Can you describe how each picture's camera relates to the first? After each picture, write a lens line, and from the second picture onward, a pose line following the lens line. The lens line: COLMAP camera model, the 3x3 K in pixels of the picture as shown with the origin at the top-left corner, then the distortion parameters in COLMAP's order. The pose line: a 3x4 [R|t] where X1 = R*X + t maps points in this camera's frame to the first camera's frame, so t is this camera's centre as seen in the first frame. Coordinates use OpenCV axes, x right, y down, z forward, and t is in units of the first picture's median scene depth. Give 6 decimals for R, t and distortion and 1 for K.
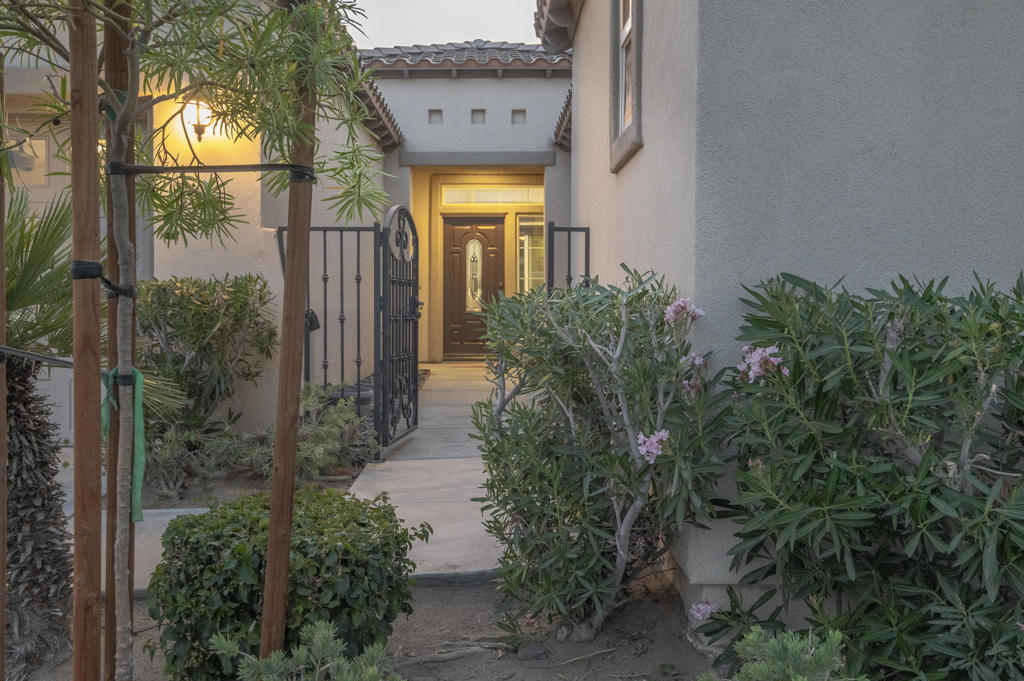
lens RADIAL K [[1000.8, 0, 507.8], [0, 1000.8, 340.1], [0, 0, 1]] dist [0.001434, 0.000000]
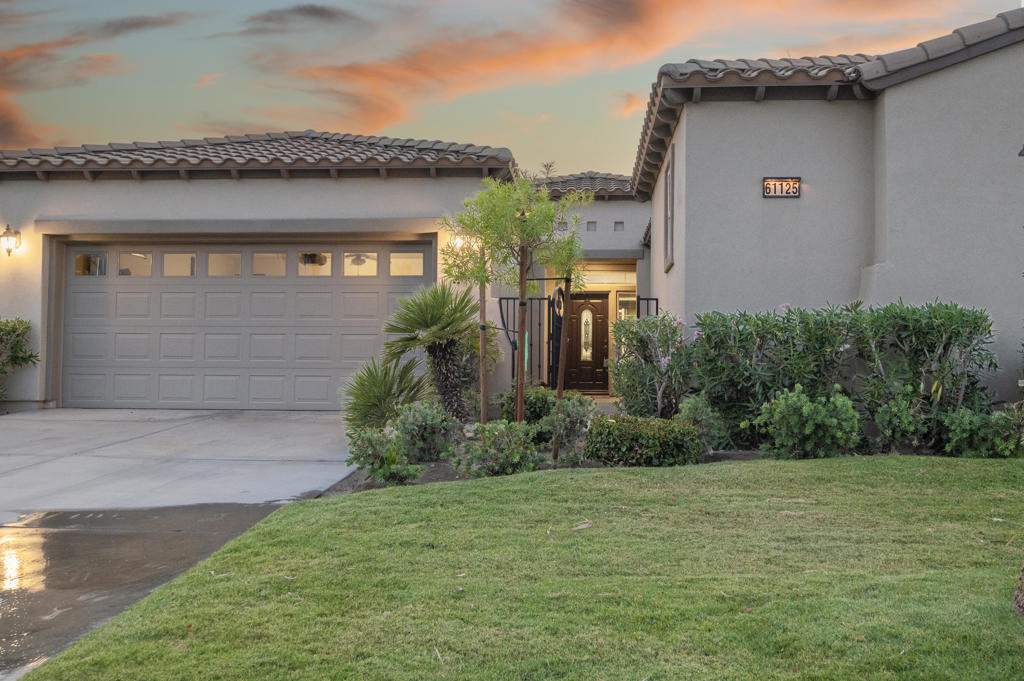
lens RADIAL K [[1000.8, 0, 542.7], [0, 1000.8, 336.7], [0, 0, 1]] dist [0.001434, 0.000000]
pose [[0.998210, 0.002272, -0.059766, -0.014043], [-0.007090, 0.996727, -0.080527, 0.064457], [0.059387, 0.080807, 0.994959, -0.504478]]
